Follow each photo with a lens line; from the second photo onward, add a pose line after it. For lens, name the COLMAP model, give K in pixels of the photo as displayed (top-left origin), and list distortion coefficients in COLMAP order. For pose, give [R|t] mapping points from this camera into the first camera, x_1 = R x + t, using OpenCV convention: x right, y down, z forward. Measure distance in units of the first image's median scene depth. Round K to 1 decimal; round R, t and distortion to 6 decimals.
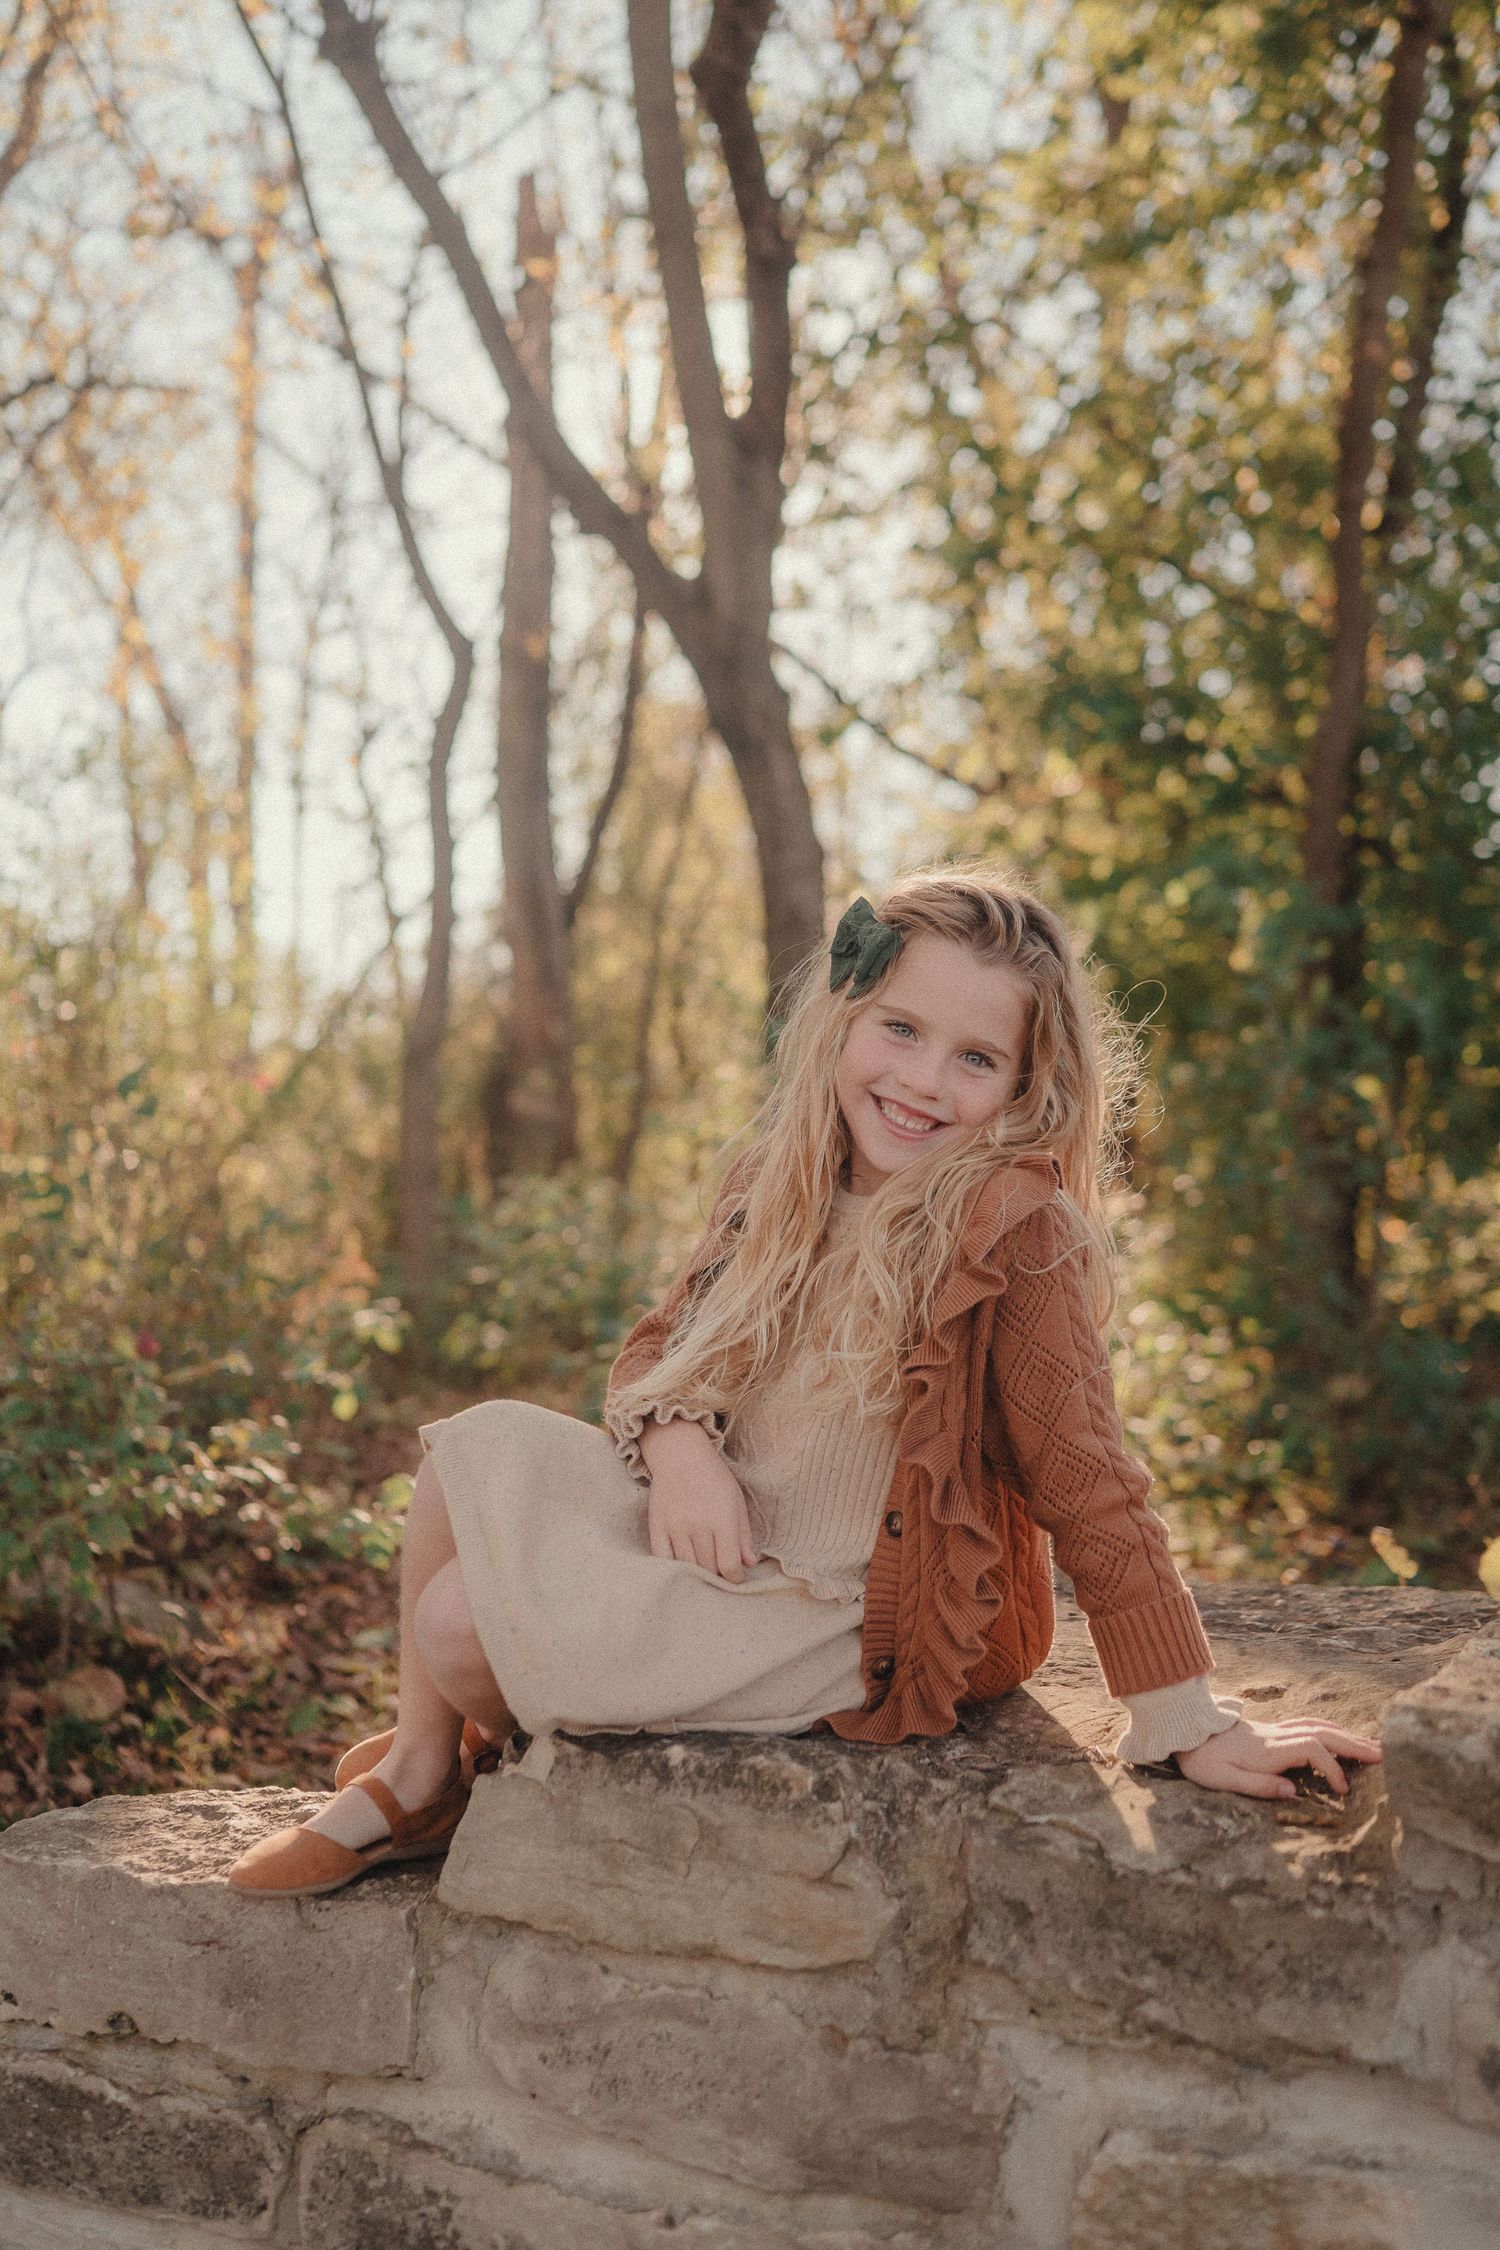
lens RADIAL K [[2098.4, 0, 750.0], [0, 2098.4, 1125.0], [0, 0, 1]] dist [0.003732, -0.004050]
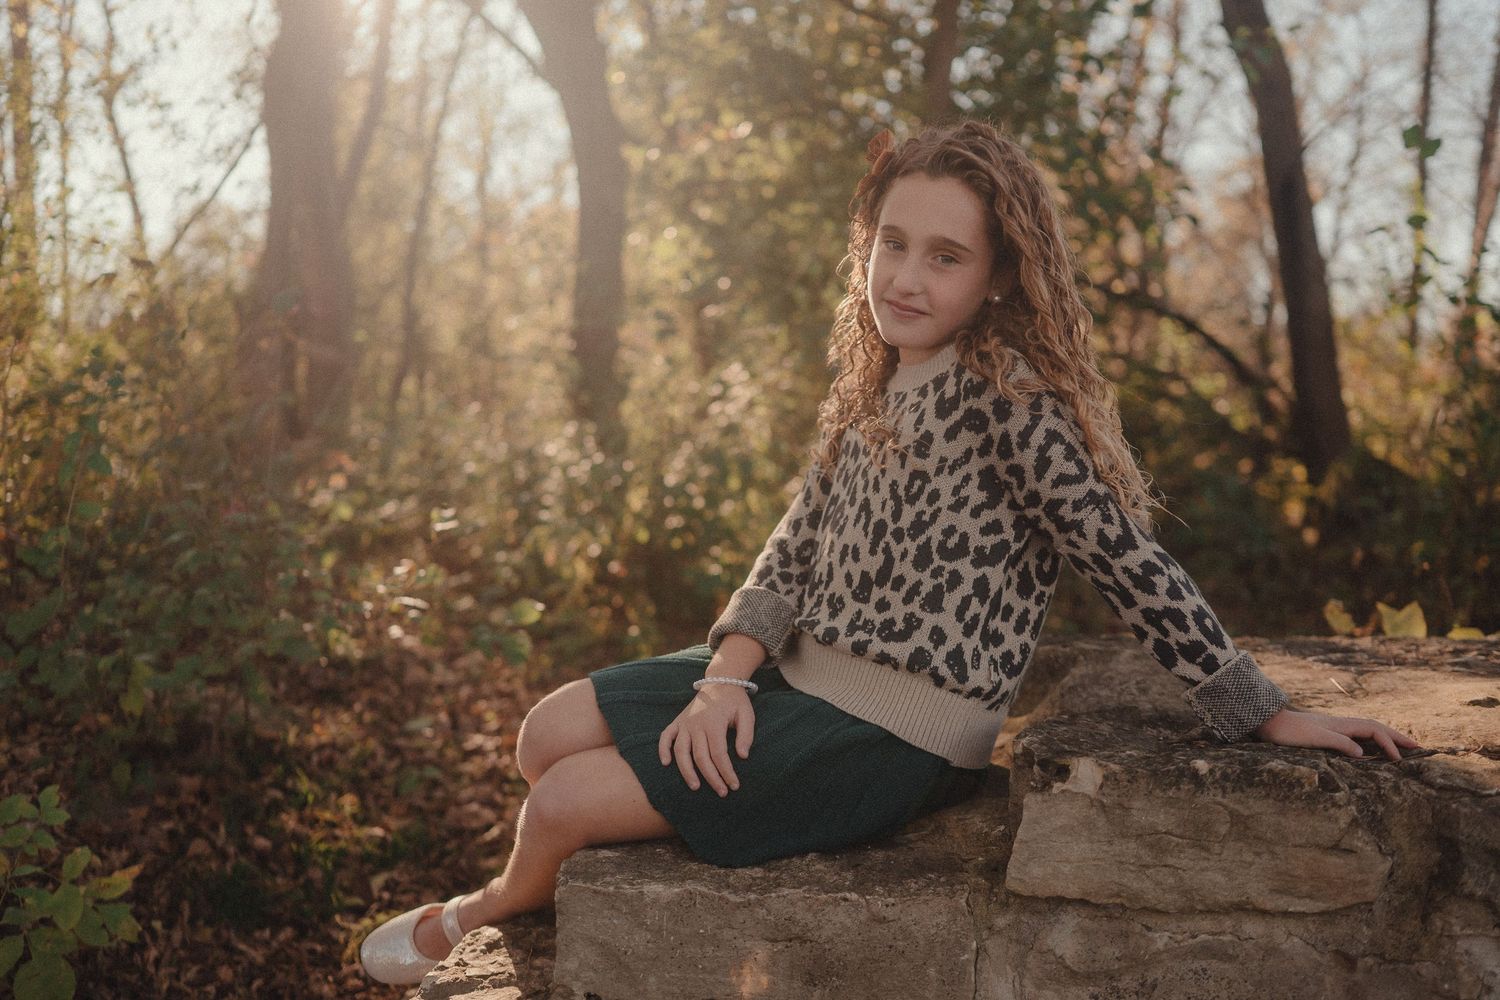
lens RADIAL K [[1402.9, 0, 756.0], [0, 1402.9, 504.0], [0, 0, 1]] dist [0.005417, -0.005560]
pose [[0.966662, -0.017749, 0.255440, -0.542772], [-0.005427, 0.995950, 0.089741, 0.056136], [-0.255998, -0.088135, 0.962651, 0.232151]]
